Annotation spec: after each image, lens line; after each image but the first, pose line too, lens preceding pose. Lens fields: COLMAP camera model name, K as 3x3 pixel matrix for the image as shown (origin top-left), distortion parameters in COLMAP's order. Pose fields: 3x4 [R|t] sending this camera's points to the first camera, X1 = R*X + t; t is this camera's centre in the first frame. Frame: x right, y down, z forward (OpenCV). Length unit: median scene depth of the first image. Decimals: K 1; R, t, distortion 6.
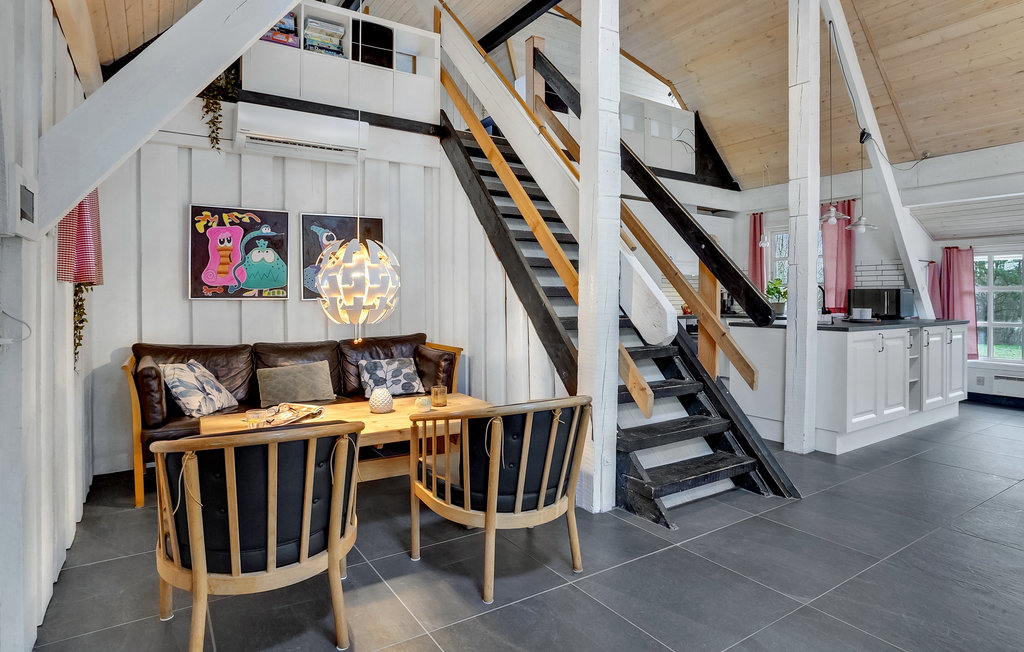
lens RADIAL K [[567.9, 0, 515.7], [0, 567.9, 295.1], [0, 0, 1]] dist [-0.054354, 0.030358]
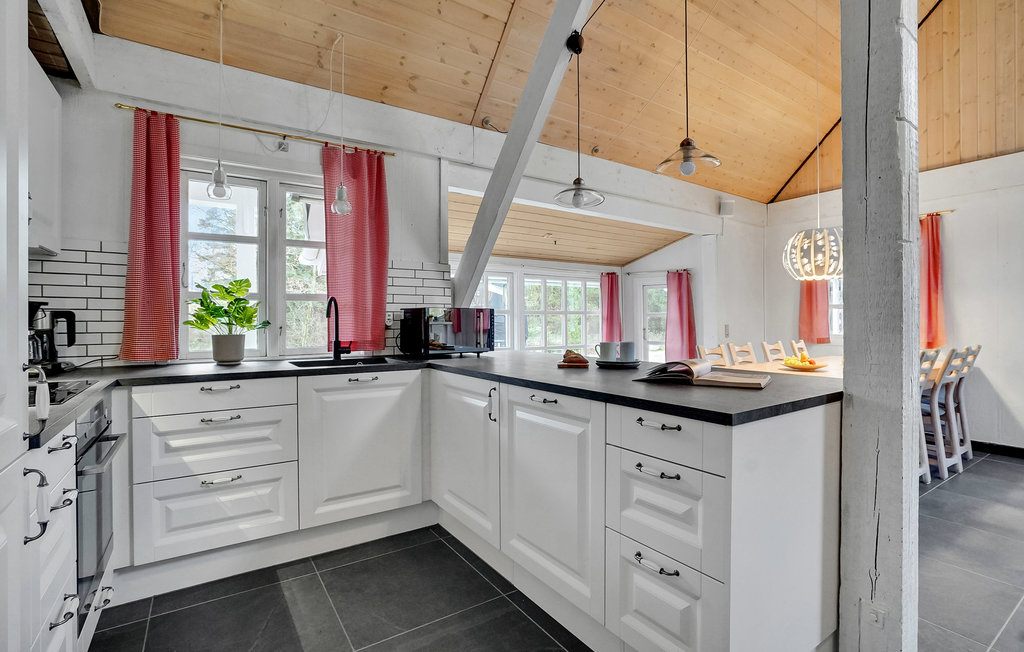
lens RADIAL K [[480.9, 0, 513.3], [0, 480.9, 320.3], [0, 0, 1]] dist [-0.049889, 0.001076]
pose [[-0.003311, 0.000762, 0.999994, 0.115914], [-0.001008, 0.999999, -0.000765, 0.002809], [-0.999994, -0.001010, -0.003311, 0.931363]]
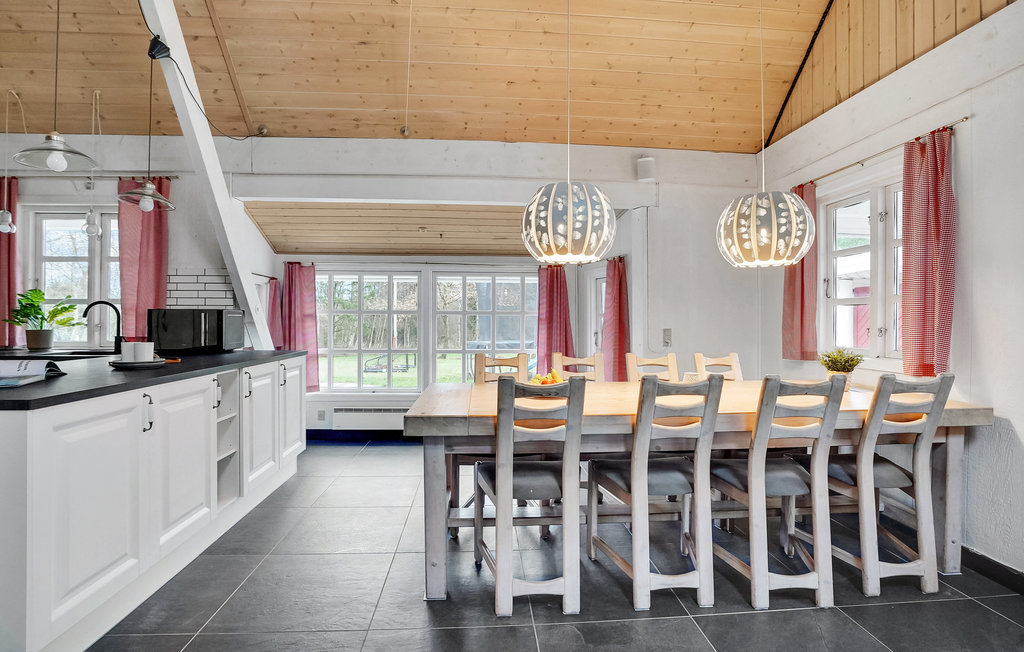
lens RADIAL K [[480.9, 0, 513.3], [0, 480.9, 320.3], [0, 0, 1]] dist [-0.049889, 0.001076]
pose [[0.485273, 0.000936, 0.874362, 0.334840], [-0.006264, 0.999977, 0.002406, -0.001271], [-0.874340, -0.006644, 0.485268, 0.378839]]
